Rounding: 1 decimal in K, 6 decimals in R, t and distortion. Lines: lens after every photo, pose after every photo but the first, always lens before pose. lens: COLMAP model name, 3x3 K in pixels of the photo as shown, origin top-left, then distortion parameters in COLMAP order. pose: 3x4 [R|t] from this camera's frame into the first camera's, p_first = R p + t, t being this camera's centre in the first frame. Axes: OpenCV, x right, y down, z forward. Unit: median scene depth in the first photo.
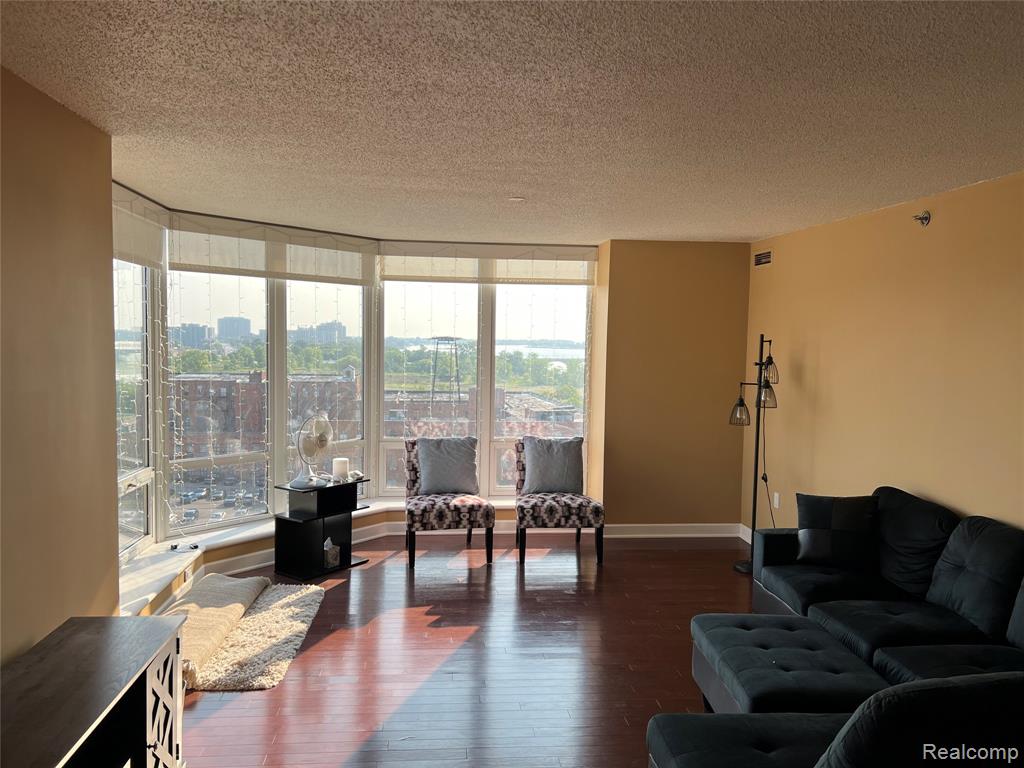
lens RADIAL K [[761.8, 0, 509.3], [0, 761.8, 392.3], [0, 0, 1]] dist [0.063504, -0.078672]
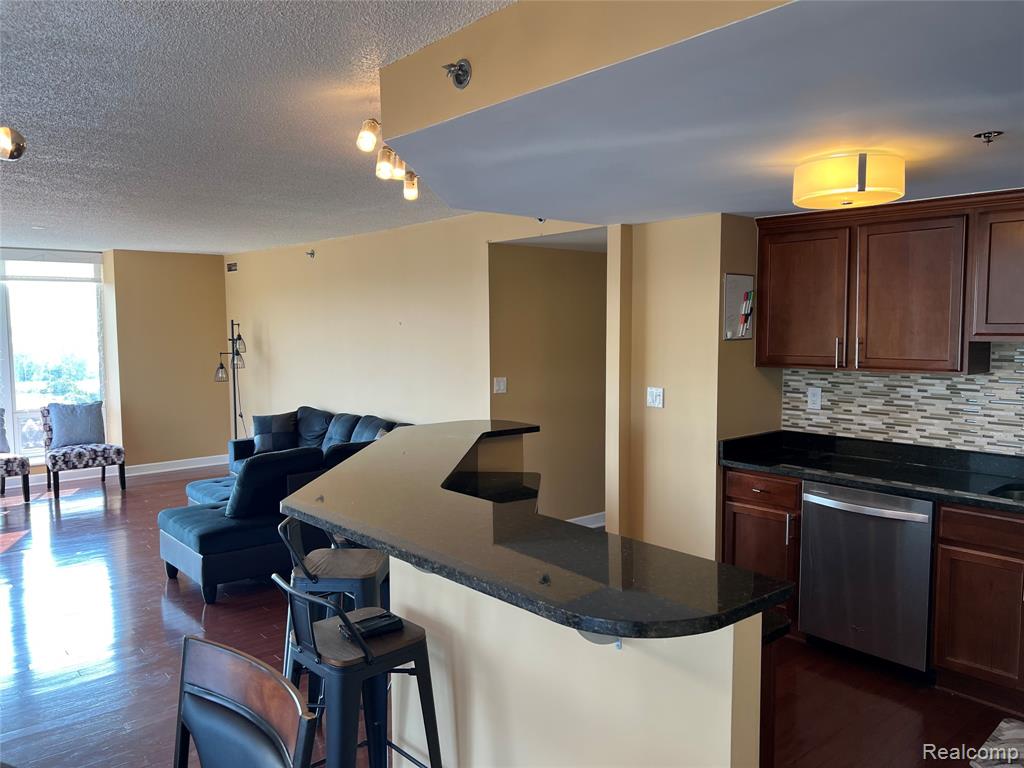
lens RADIAL K [[761.8, 0, 509.3], [0, 761.8, 392.3], [0, 0, 1]] dist [0.063504, -0.078672]
pose [[0.824959, -0.071452, 0.560658, -0.072003], [0.059283, 0.997444, 0.039888, 0.036343], [-0.562075, 0.000331, 0.827086, -0.520499]]
